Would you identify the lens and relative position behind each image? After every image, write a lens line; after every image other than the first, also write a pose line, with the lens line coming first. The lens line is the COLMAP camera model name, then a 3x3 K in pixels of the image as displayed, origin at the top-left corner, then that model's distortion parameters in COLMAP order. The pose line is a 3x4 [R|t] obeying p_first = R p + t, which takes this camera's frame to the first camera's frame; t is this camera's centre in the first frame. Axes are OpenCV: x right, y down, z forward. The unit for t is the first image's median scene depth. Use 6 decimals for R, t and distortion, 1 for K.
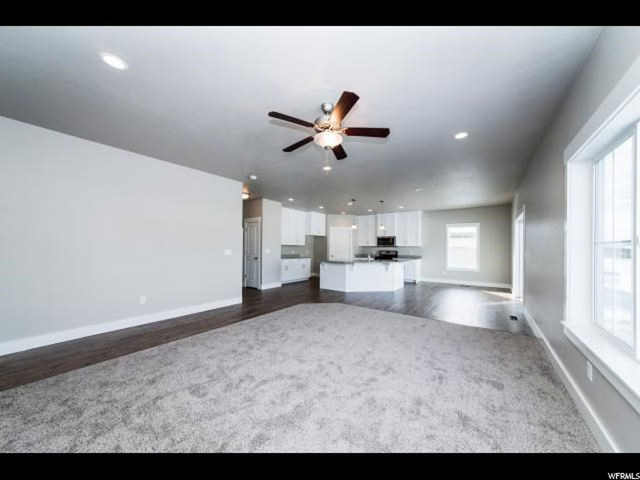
lens RADIAL K [[229.2, 0, 325.5], [0, 229.2, 251.6], [0, 0, 1]] dist [0.004655, 0.001210]
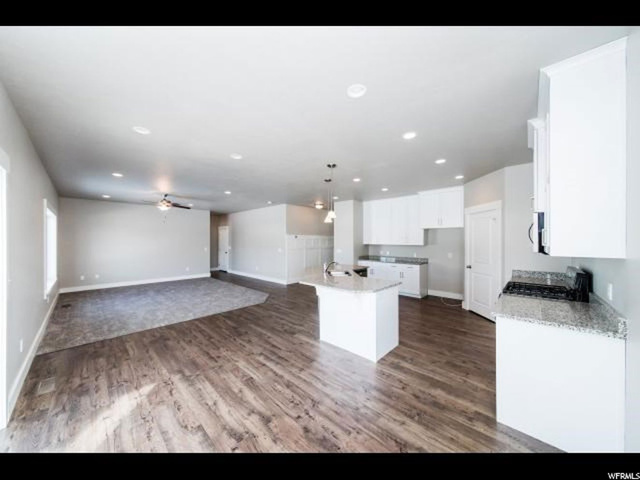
lens RADIAL K [[229.2, 0, 324.2], [0, 229.2, 241.9], [0, 0, 1]] dist [0.004655, 0.001210]
pose [[-0.133646, -0.004667, -0.991018, 0.600996], [-0.021534, 0.999766, -0.001804, -0.029231], [0.990795, 0.021099, -0.133715, 0.816302]]
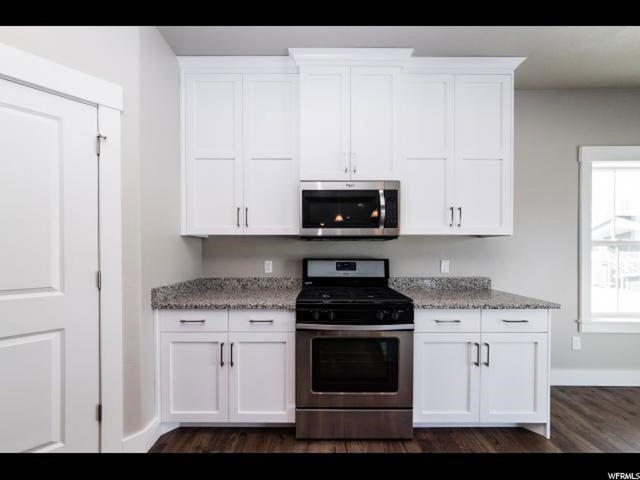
lens RADIAL K [[249.0, 0, 327.8], [0, 249.0, 249.4], [0, 0, 1]] dist [-0.003565, 0.000735]
pose [[0.810081, -0.011331, 0.586209, 0.138271], [0.014691, 0.999892, -0.000975, -0.013059], [-0.586134, 0.009402, 0.810159, 0.887019]]
